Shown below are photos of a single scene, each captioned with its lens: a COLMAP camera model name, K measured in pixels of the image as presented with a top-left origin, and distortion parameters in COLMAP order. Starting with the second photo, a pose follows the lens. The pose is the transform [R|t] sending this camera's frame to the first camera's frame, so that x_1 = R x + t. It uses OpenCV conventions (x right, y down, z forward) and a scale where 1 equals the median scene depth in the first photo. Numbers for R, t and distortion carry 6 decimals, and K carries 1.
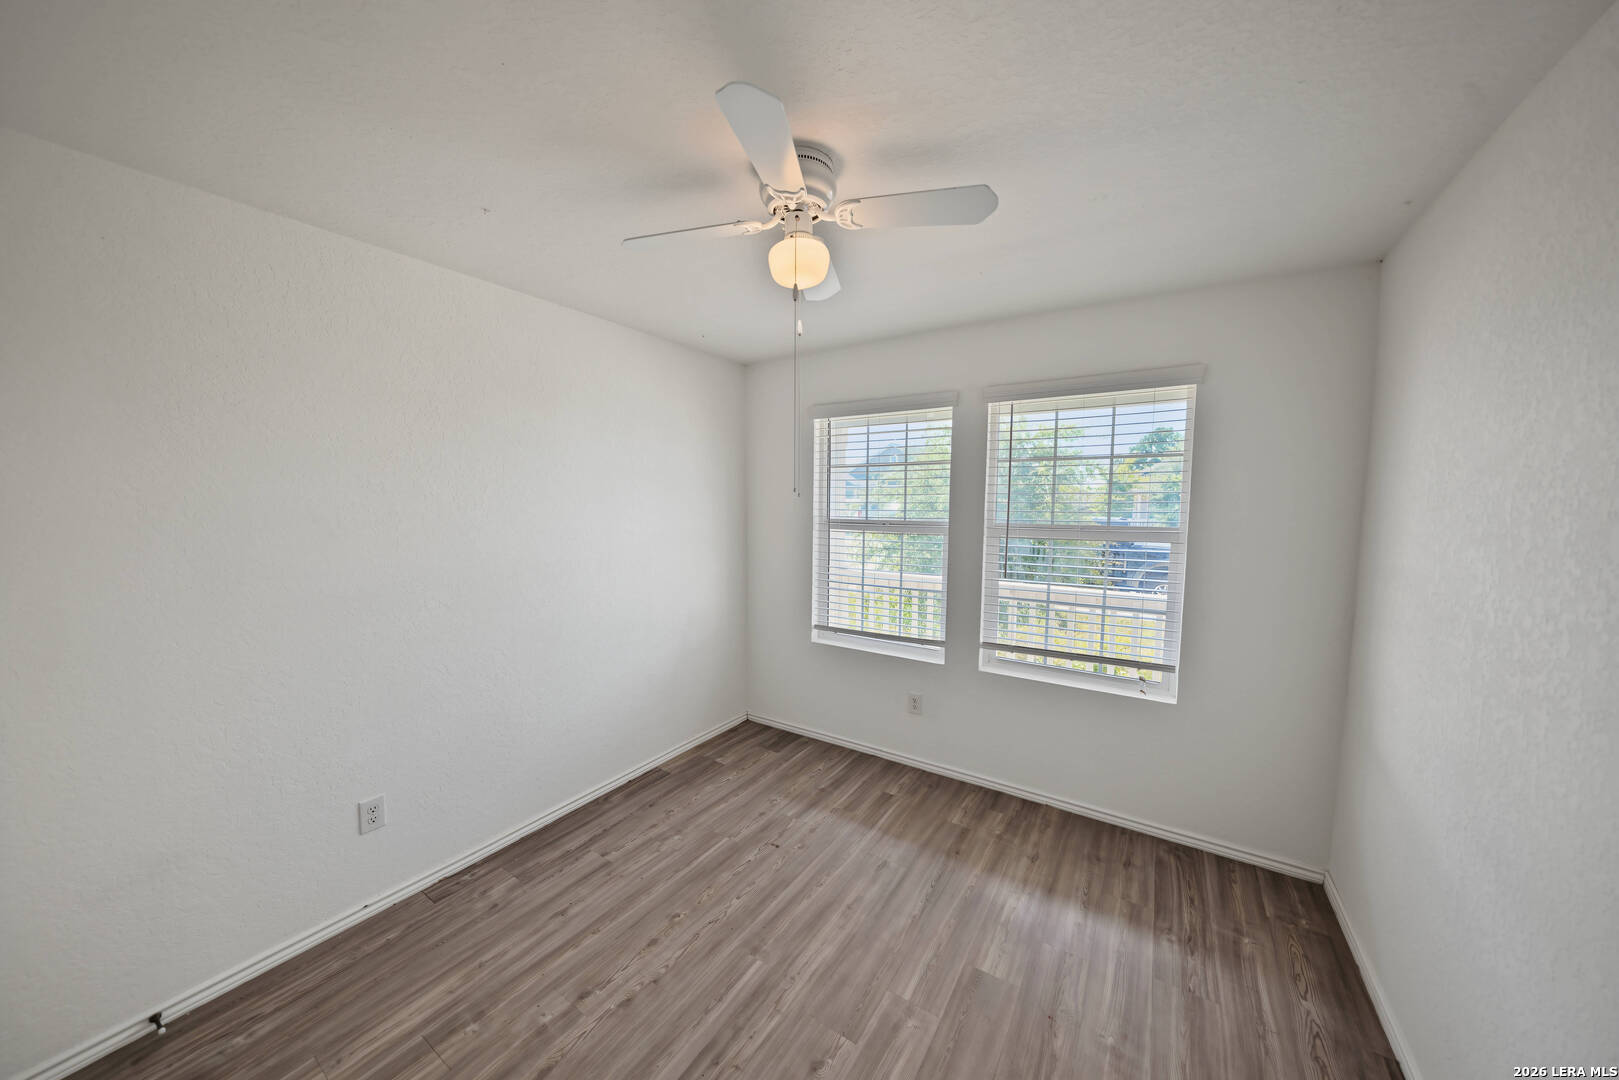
lens RADIAL K [[546.7, 0, 798.6], [0, 546.7, 541.0], [0, 0, 1]] dist [-0.004635, -0.000110]
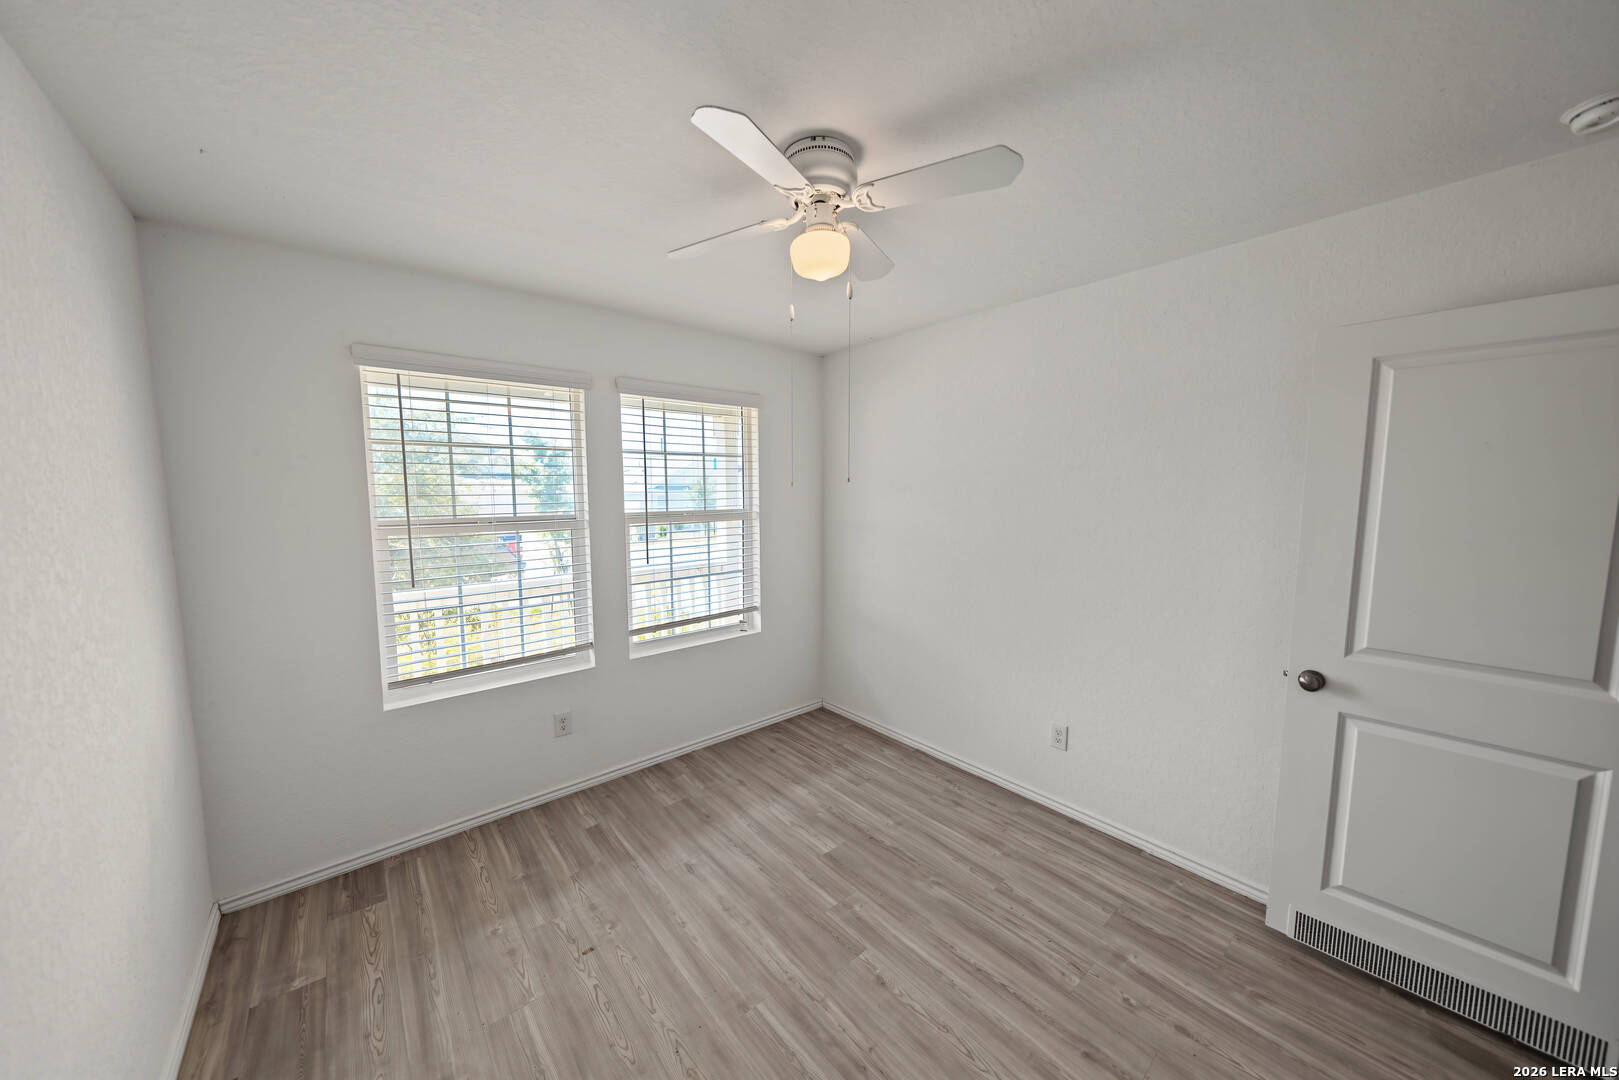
lens RADIAL K [[548.1, 0, 798.7], [0, 548.1, 542.2], [0, 0, 1]] dist [-0.002607, -0.000012]
pose [[0.283569, -0.098876, 0.953841, -0.614931], [0.079008, 0.993697, 0.079519, -0.039554], [-0.955691, 0.052812, 0.289594, 0.466433]]
